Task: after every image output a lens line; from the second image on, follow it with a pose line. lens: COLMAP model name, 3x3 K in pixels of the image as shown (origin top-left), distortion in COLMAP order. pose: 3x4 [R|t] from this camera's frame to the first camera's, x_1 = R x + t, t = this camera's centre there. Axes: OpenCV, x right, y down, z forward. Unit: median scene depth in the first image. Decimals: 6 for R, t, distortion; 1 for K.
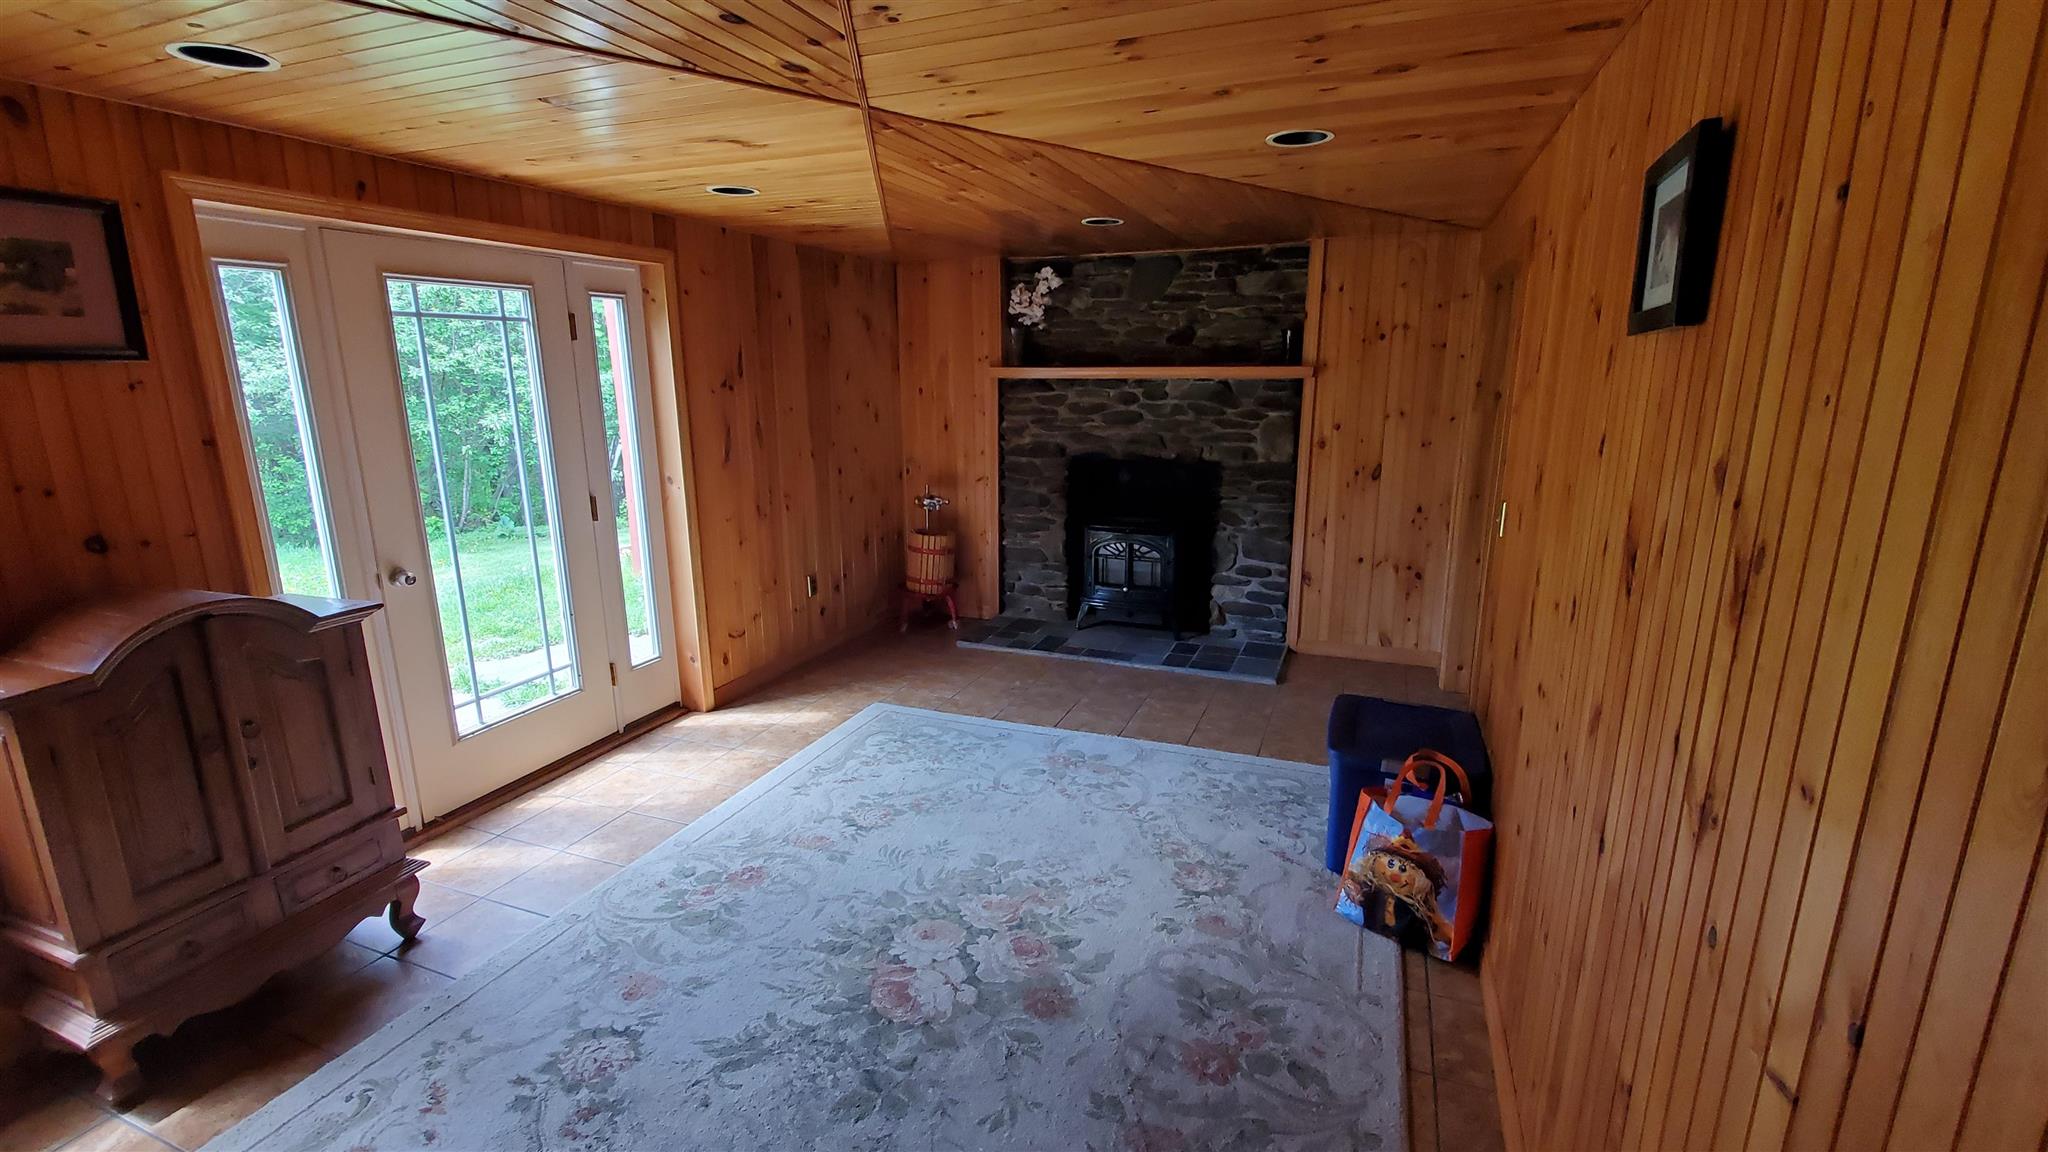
lens RADIAL K [[897.4, 0, 1017.3], [0, 897.4, 586.5], [0, 0, 1]] dist [0.000152, -0.006199]
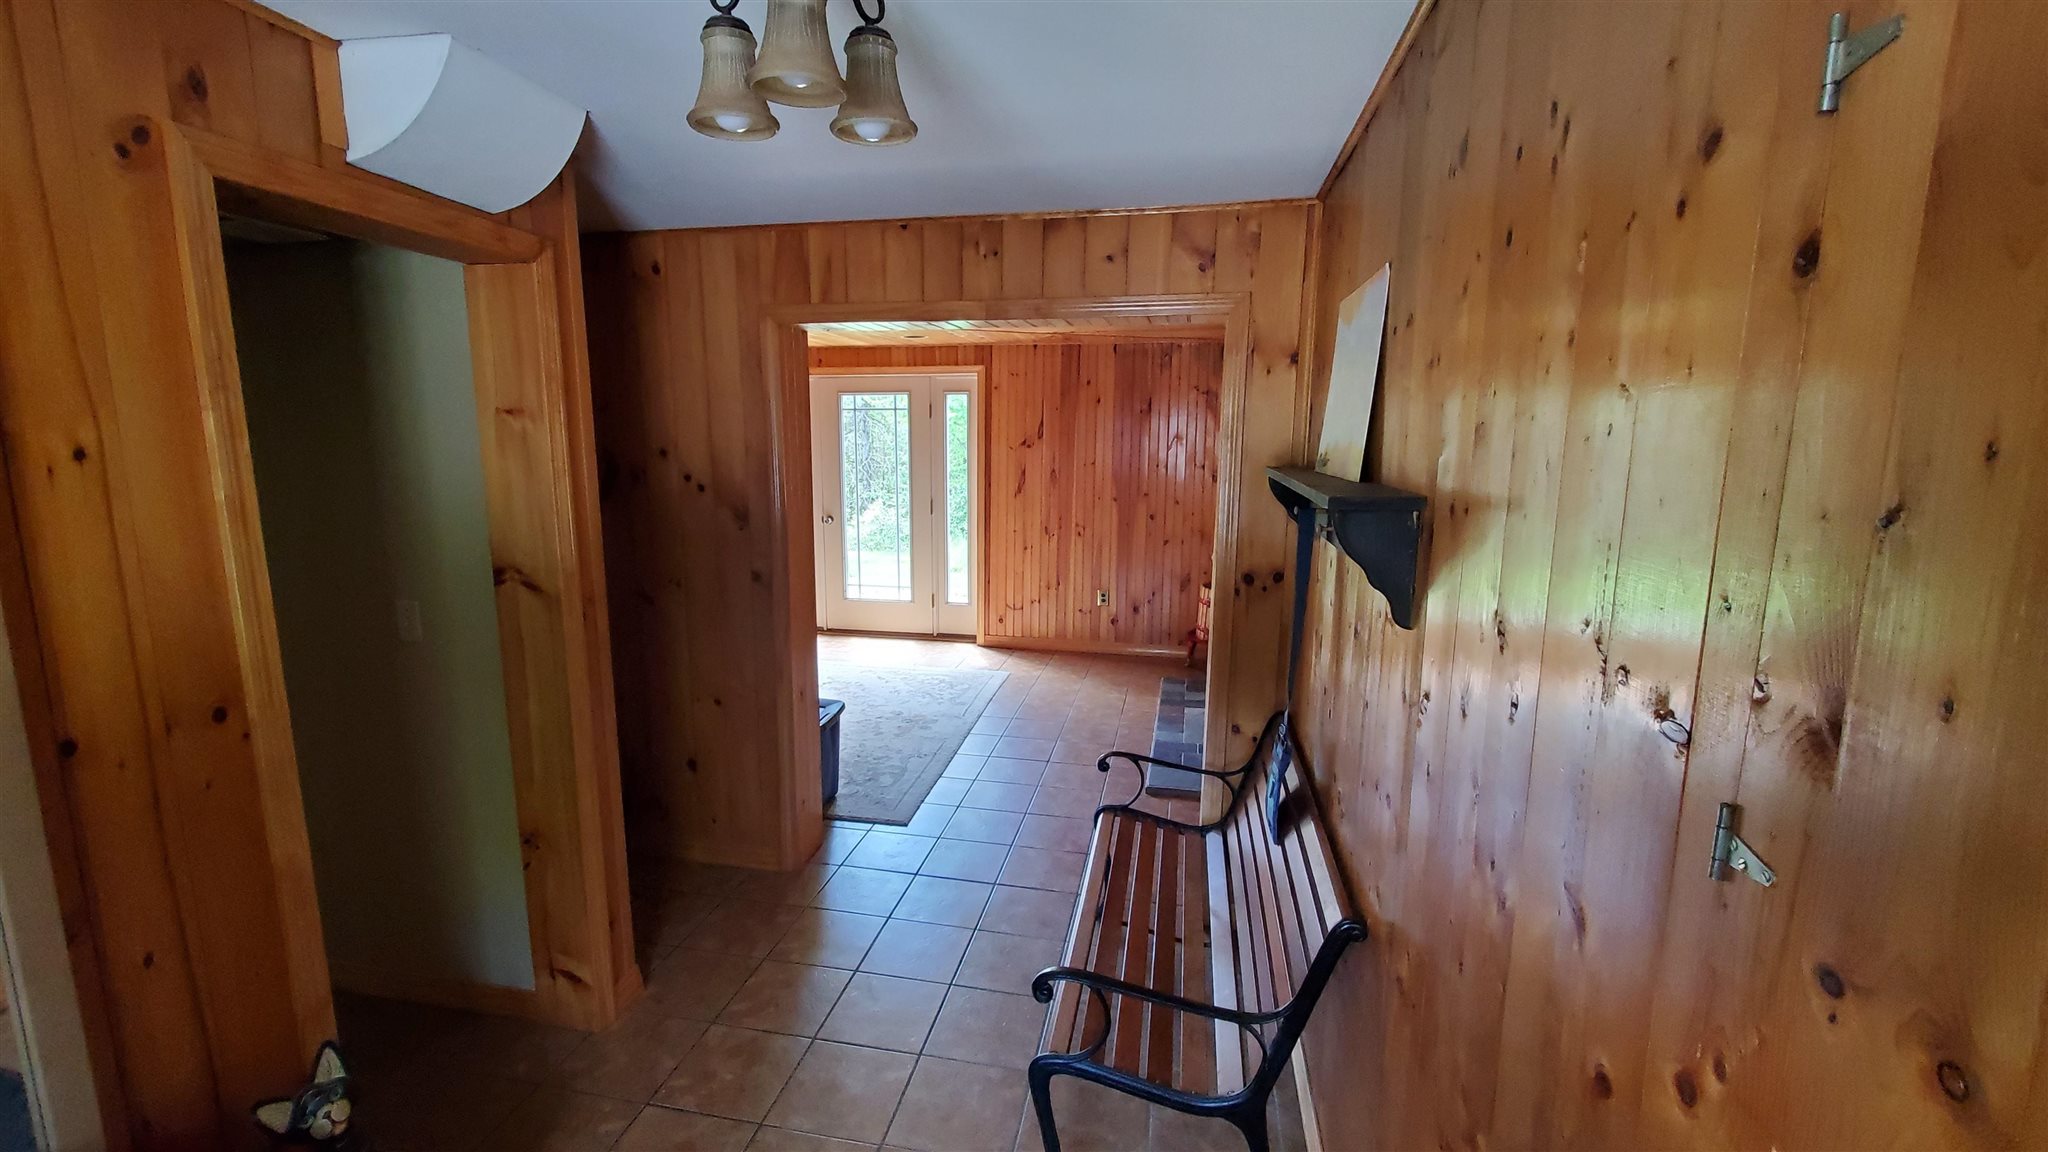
lens RADIAL K [[897.4, 0, 1017.3], [0, 897.4, 586.5], [0, 0, 1]] dist [0.000152, -0.006199]
pose [[0.160557, 0.172733, -0.971795, 1.299542], [-0.233636, 0.963239, 0.132612, -0.205259], [0.958976, 0.205754, 0.195012, 0.798076]]
